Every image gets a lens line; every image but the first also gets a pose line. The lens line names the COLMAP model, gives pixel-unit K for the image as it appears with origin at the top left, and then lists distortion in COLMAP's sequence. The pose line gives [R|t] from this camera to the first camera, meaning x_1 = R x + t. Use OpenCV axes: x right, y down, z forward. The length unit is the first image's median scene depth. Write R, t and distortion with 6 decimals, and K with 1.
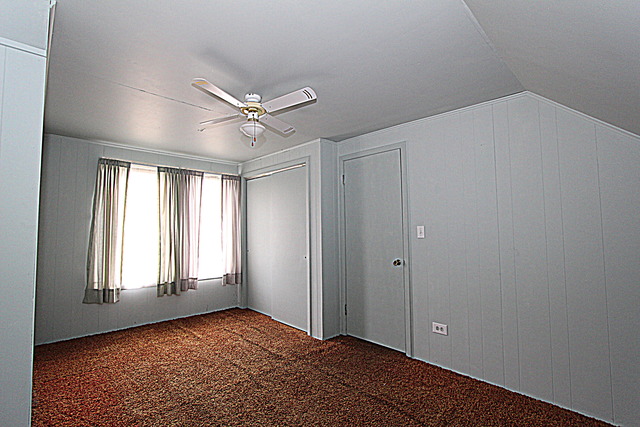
lens RADIAL K [[309.3, 0, 324.4], [0, 309.3, 211.6], [0, 0, 1]] dist [-0.017251, 0.000005]
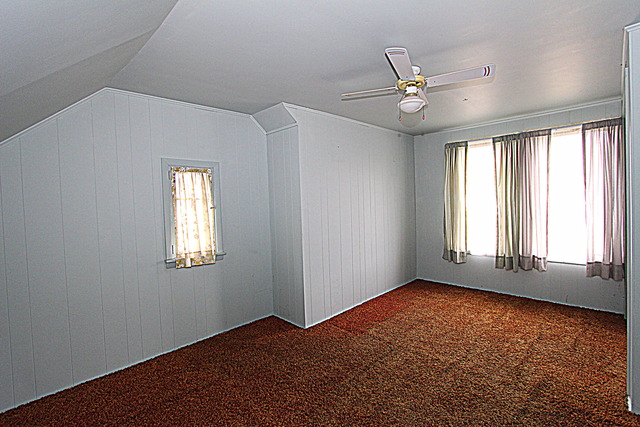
lens RADIAL K [[309.3, 0, 324.4], [0, 309.3, 211.6], [0, 0, 1]] dist [-0.017251, 0.000005]
pose [[-0.011416, 0.032927, -0.999393, 0.473177], [0.079090, 0.996356, 0.031923, 0.016117], [0.996802, -0.078678, -0.013979, 0.471165]]
